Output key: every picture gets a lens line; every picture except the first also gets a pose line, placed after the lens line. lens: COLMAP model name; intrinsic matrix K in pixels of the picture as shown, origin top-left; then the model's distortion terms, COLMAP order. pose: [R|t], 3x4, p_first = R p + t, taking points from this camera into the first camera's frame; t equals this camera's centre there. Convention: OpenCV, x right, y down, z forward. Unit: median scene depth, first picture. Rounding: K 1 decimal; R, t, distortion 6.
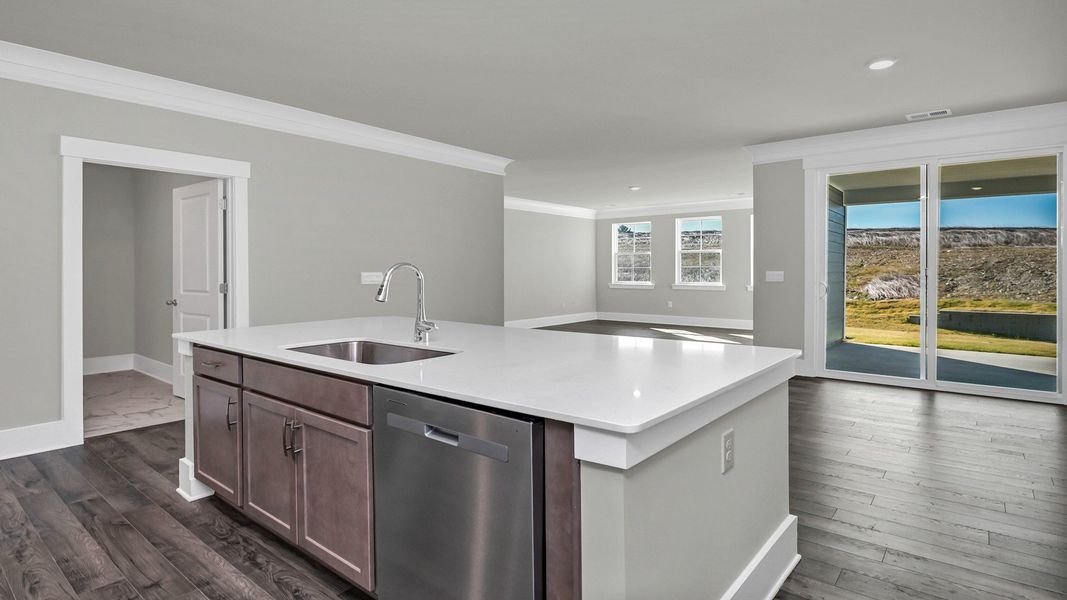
lens RADIAL K [[551.4, 0, 525.8], [0, 551.4, 270.9], [0, 0, 1]] dist [0.001288, -0.002666]
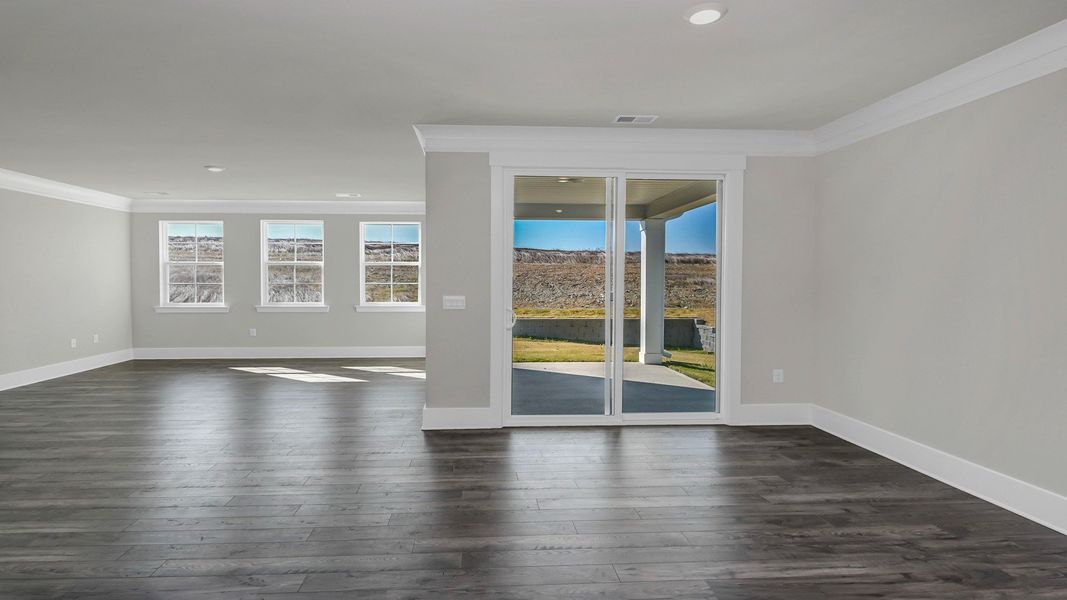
lens RADIAL K [[551.4, 0, 507.4], [0, 551.4, 287.6], [0, 0, 1]] dist [0.001288, -0.002666]
pose [[0.721418, -0.010315, 0.692423, -0.012983], [0.001058, 0.999904, 0.013792, -0.013236], [-0.692499, -0.009217, 0.721360, 0.261088]]
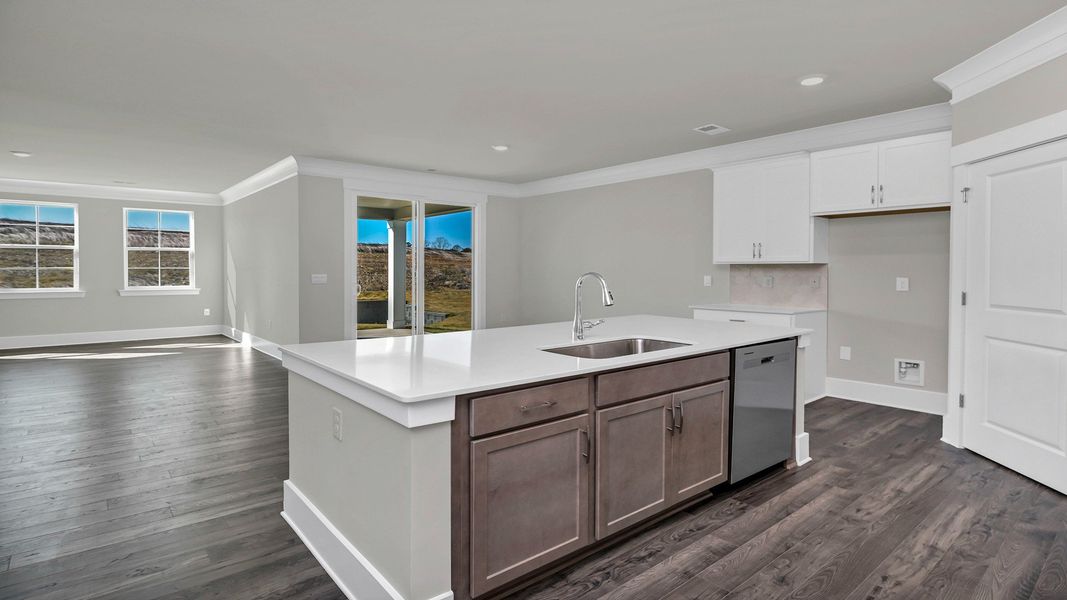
lens RADIAL K [[551.4, 0, 537.4], [0, 551.4, 271.4], [0, 0, 1]] dist [0.001288, -0.002666]
pose [[0.162207, -0.005499, 0.986741, -0.378682], [0.000504, 0.999985, 0.005490, -0.006629], [-0.986757, -0.000393, 0.162208, 0.249451]]
